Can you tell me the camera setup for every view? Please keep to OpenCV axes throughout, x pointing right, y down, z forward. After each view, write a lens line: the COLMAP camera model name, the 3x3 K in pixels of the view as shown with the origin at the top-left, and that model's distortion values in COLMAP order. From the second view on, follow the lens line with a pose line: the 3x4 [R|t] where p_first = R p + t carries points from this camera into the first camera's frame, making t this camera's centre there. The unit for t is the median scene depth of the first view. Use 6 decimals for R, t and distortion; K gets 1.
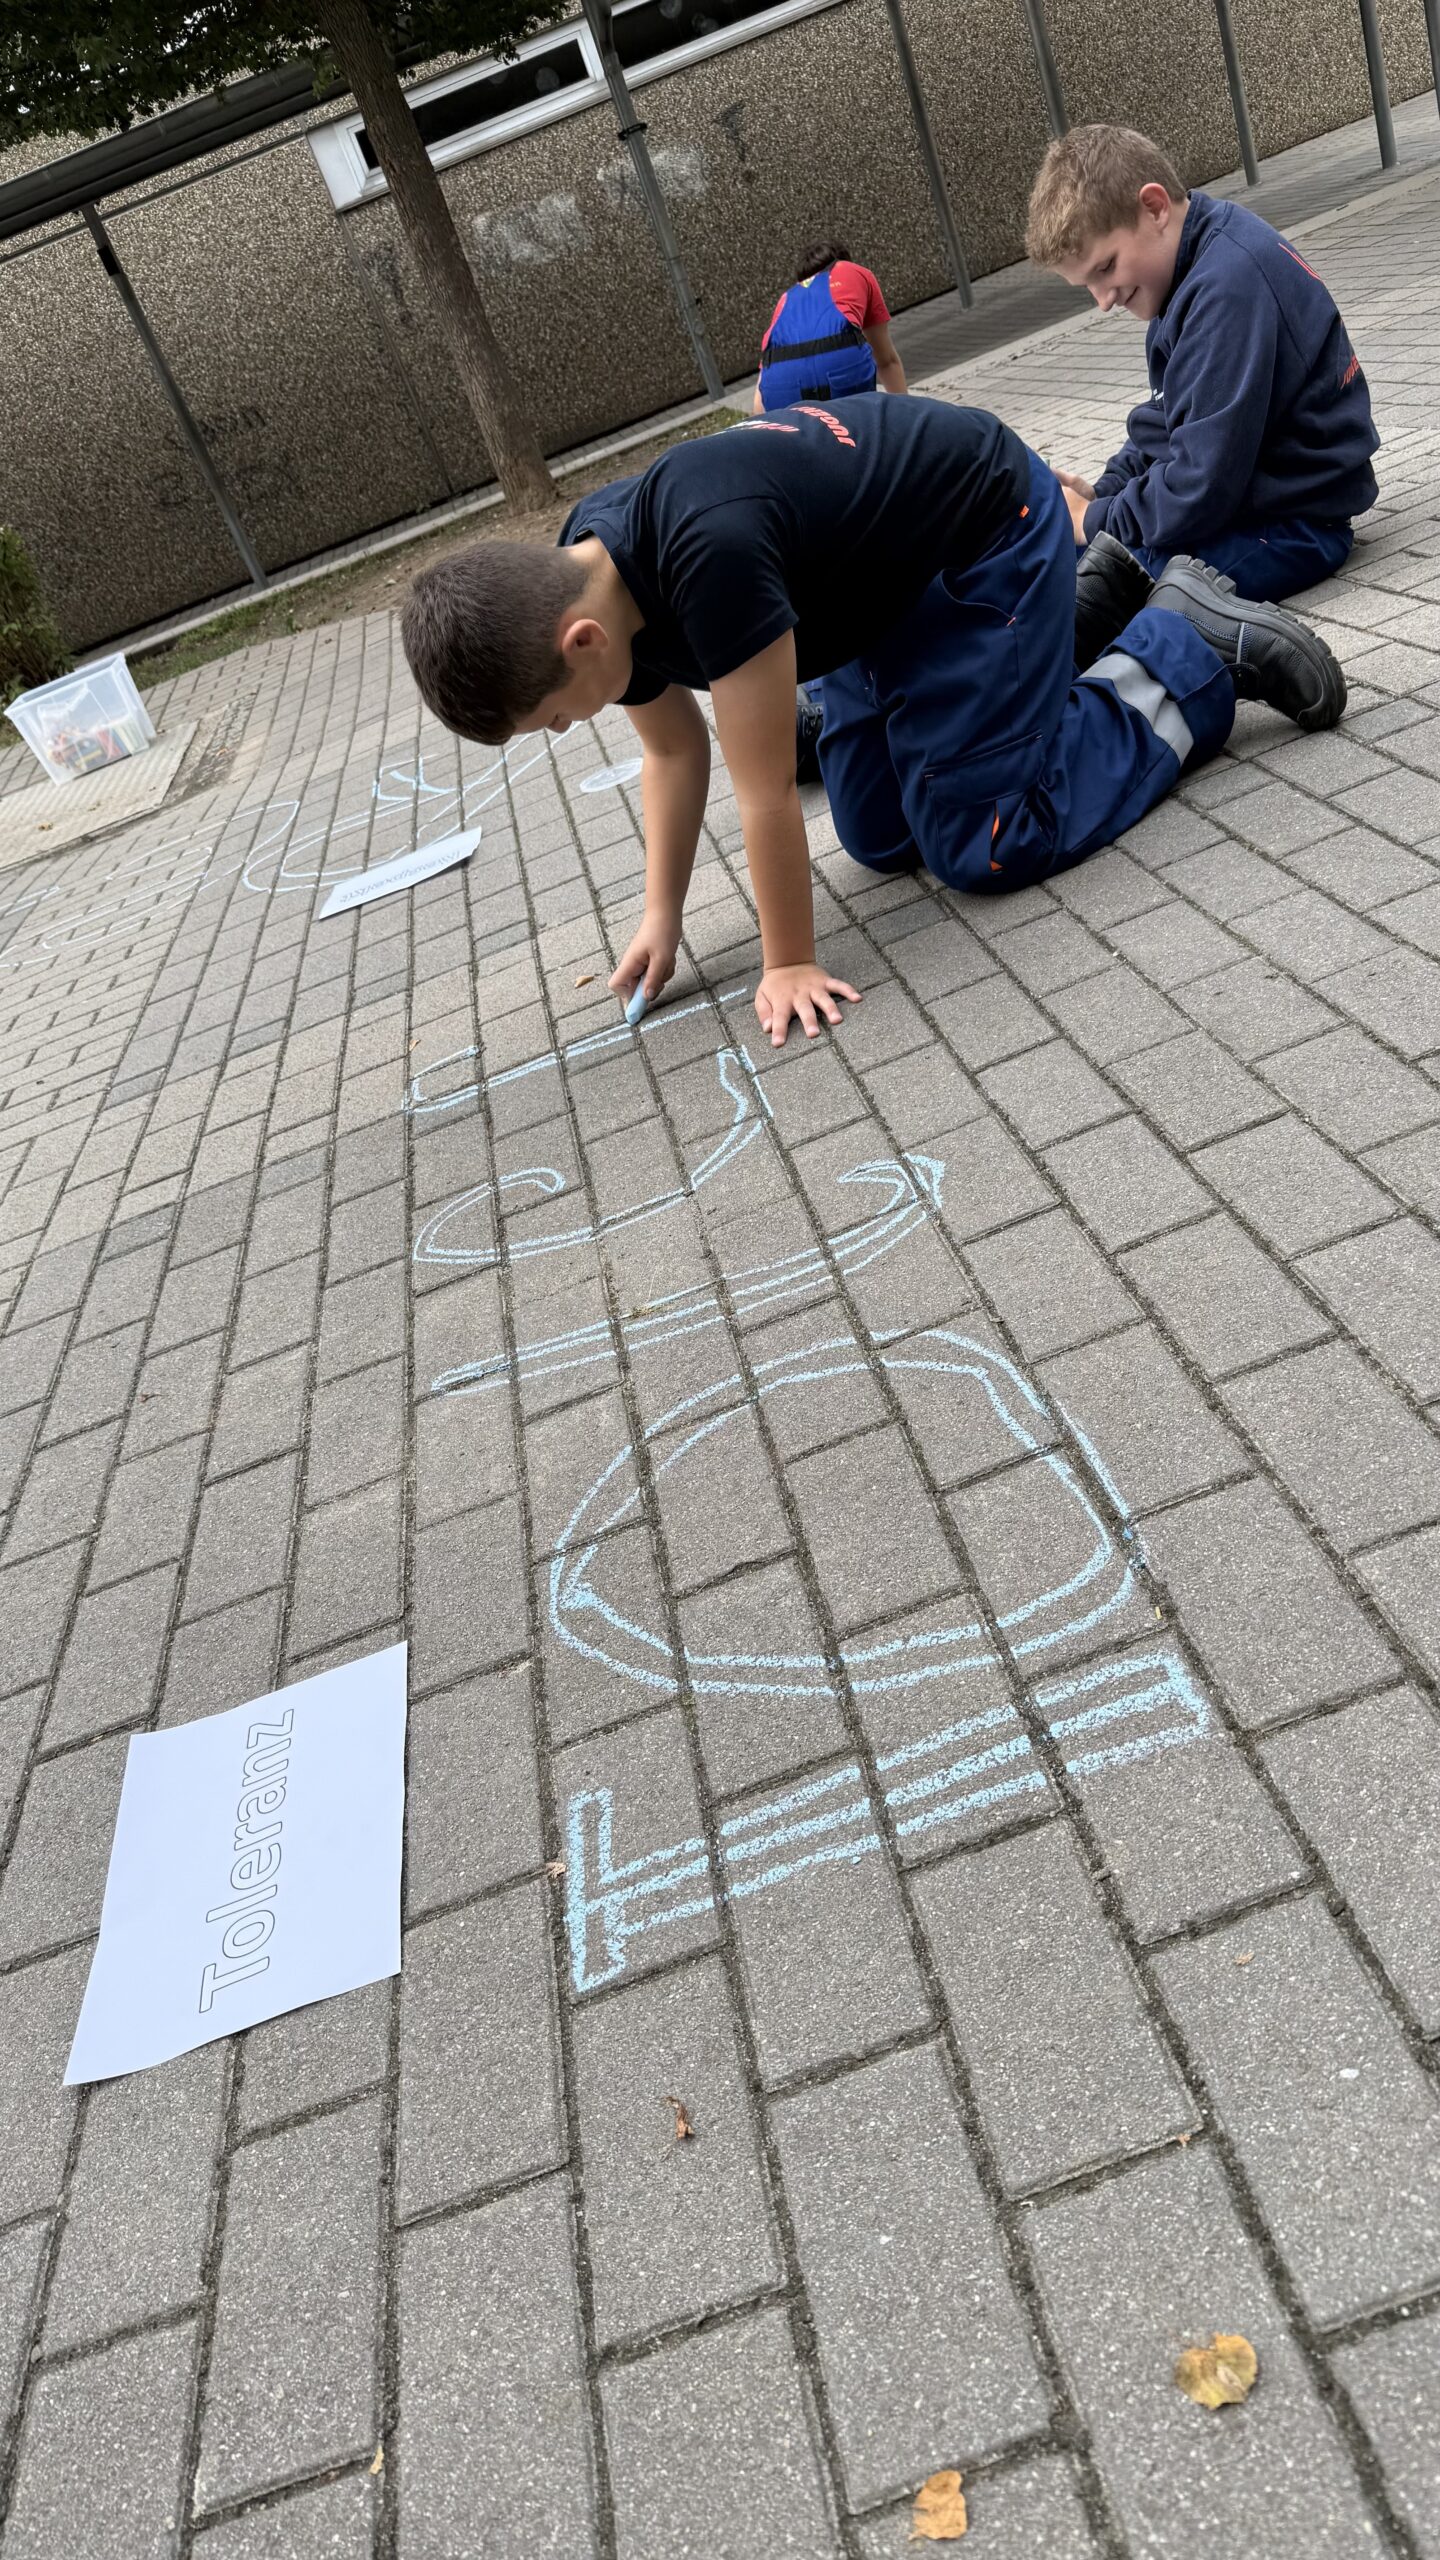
lens RADIAL K [[1789.6, 0, 716.5], [0, 1789.6, 1270.0], [0, 0, 1]] dist [0.151888, -0.282741]
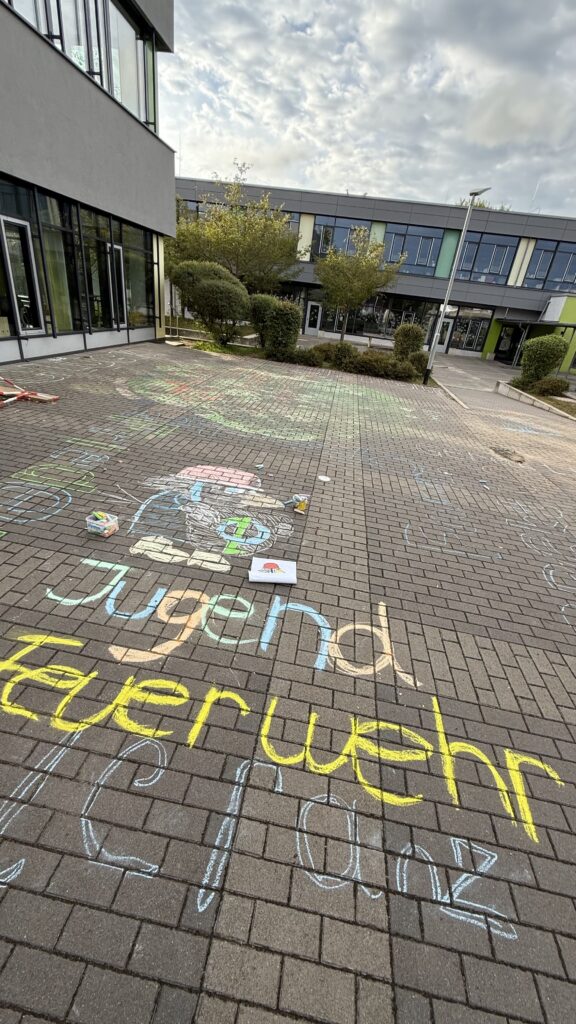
lens RADIAL K [[407.7, 0, 287.3], [0, 407.7, 508.3], [0, 0, 1]] dist [-0.004792, 0.002753]
pose [[-0.320953, 0.682415, -0.656733, -0.040920], [-0.488745, 0.474615, 0.732031, -1.365204], [0.811245, 0.555922, 0.181198, 1.109082]]
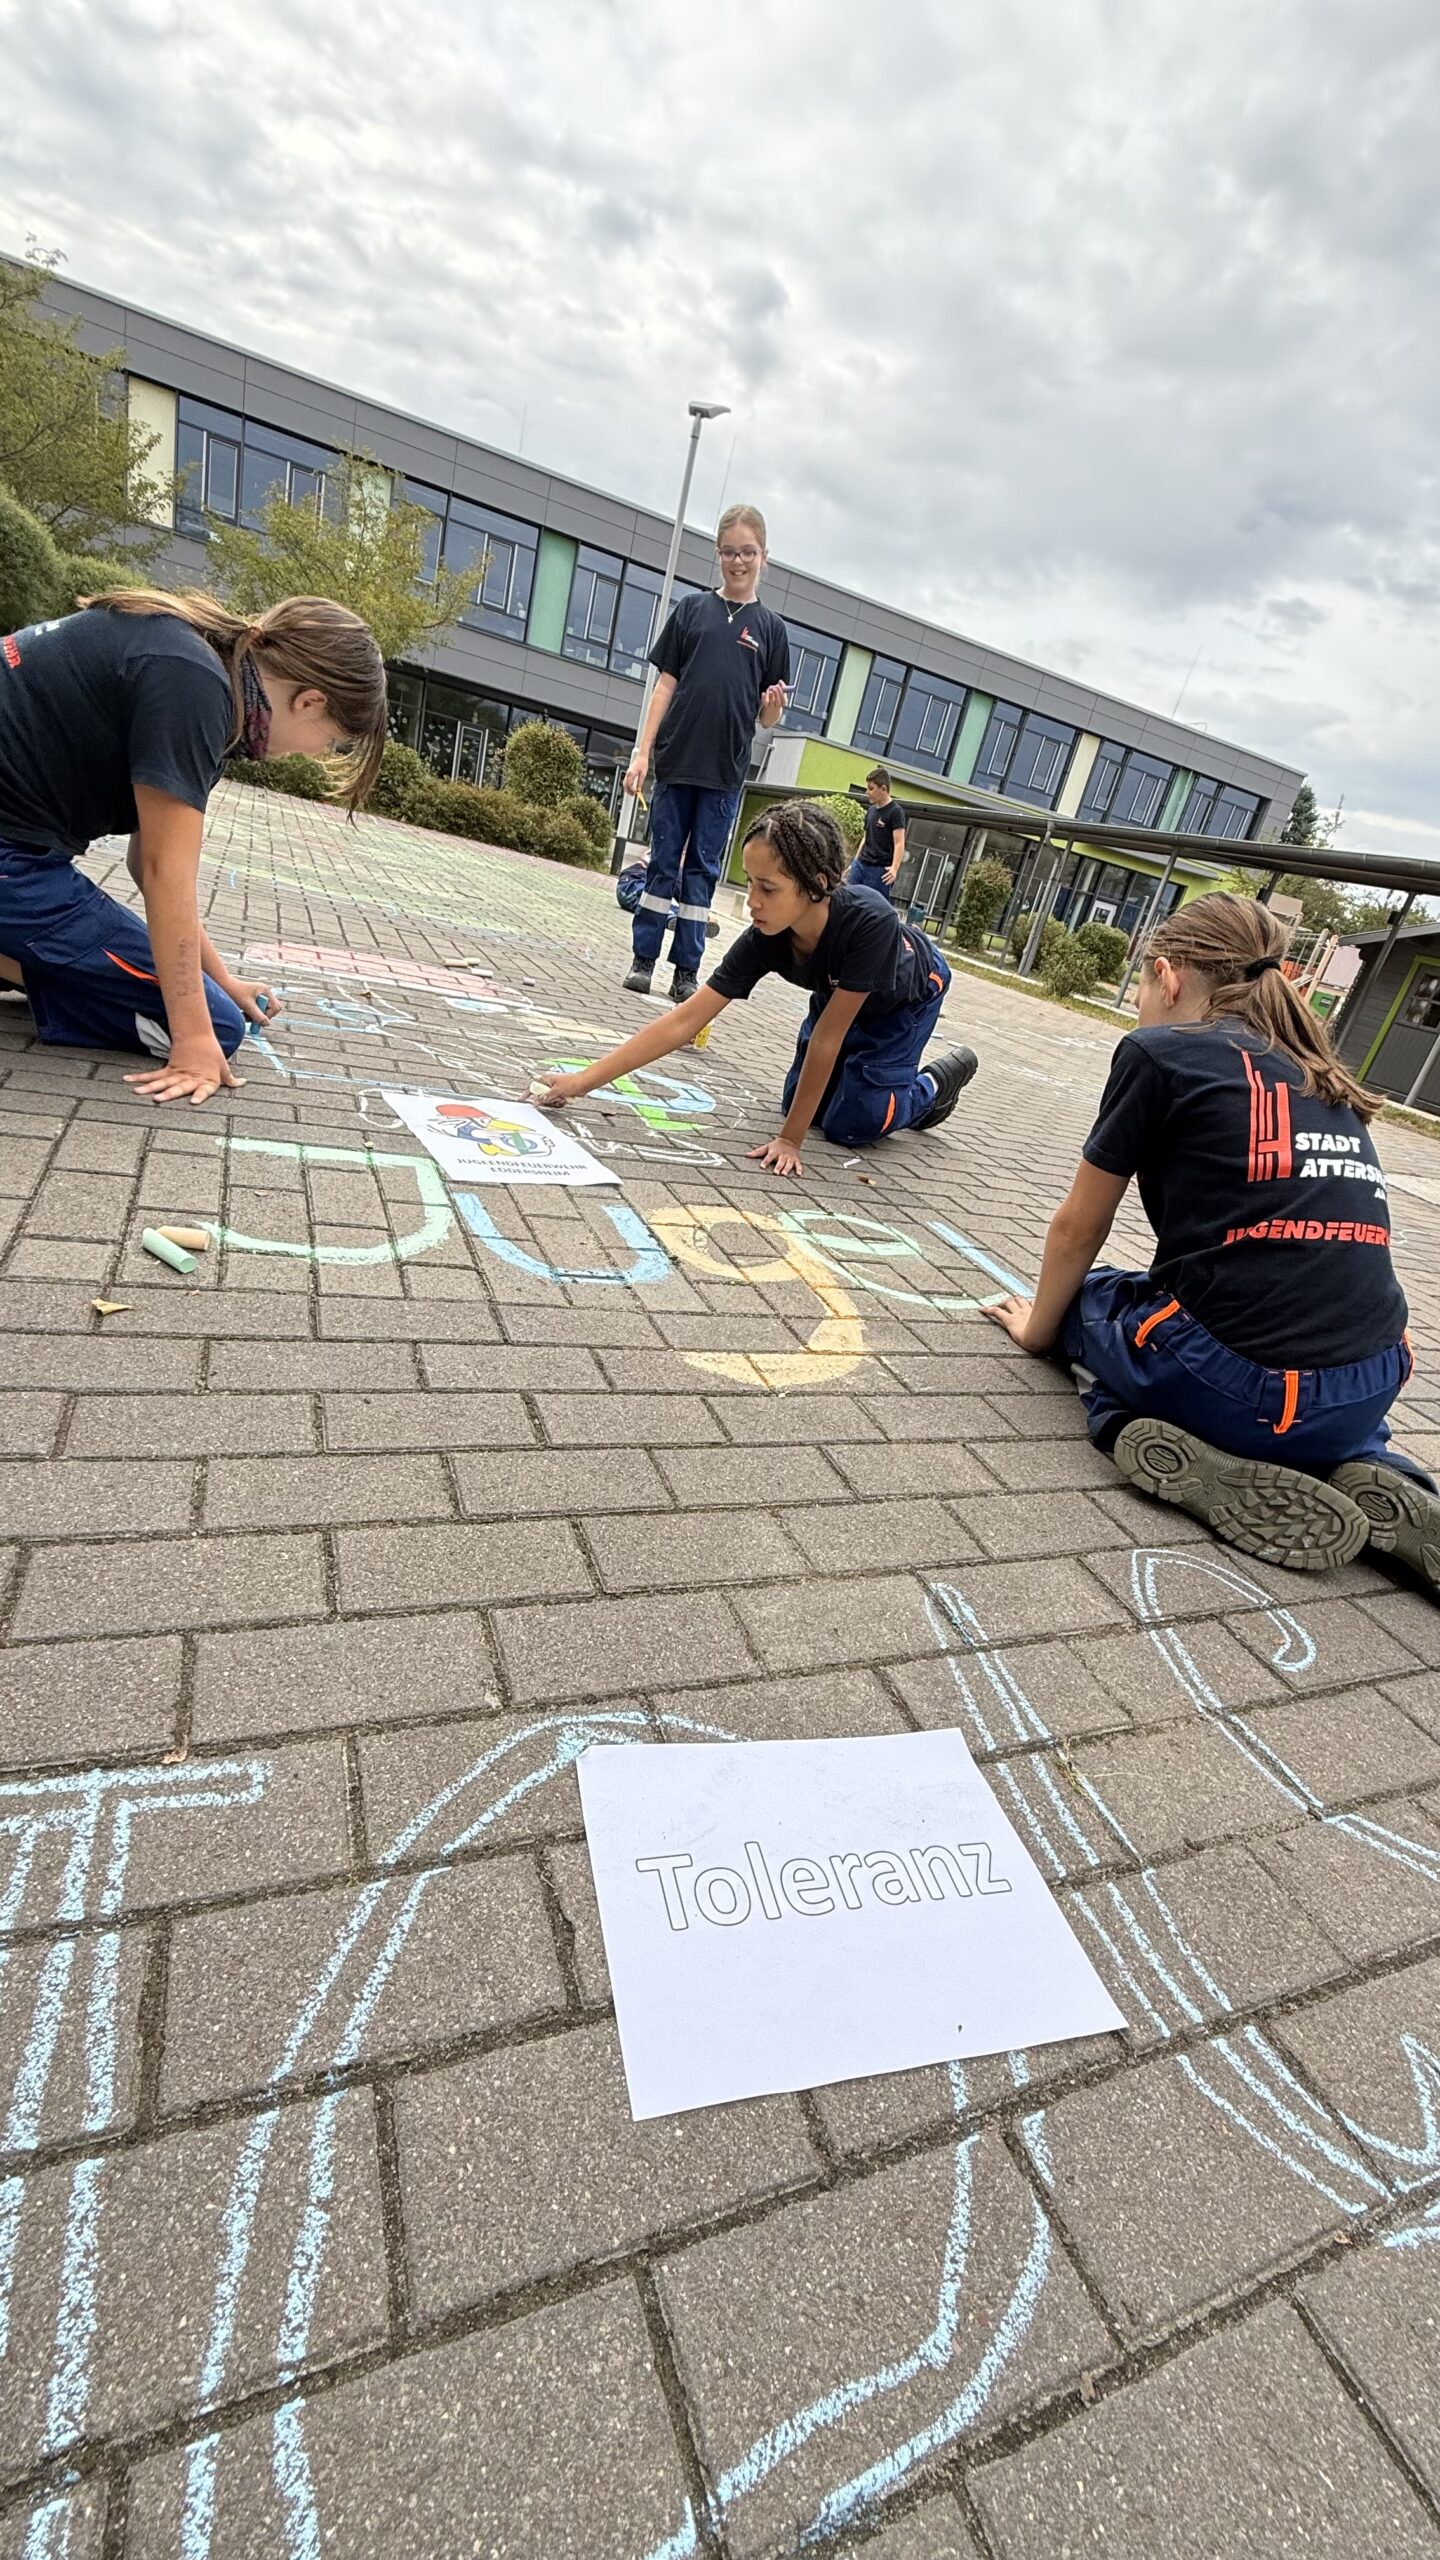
lens RADIAL K [[1019.1, 0, 718.1], [0, 1019.1, 1270.7], [0, 0, 1]] dist [-0.004792, 0.002753]
pose [[0.128942, 0.707884, -0.694459, 0.117652], [-0.738710, 0.535771, 0.408970, -0.205489], [0.661575, 0.460271, 0.592005, 0.593026]]
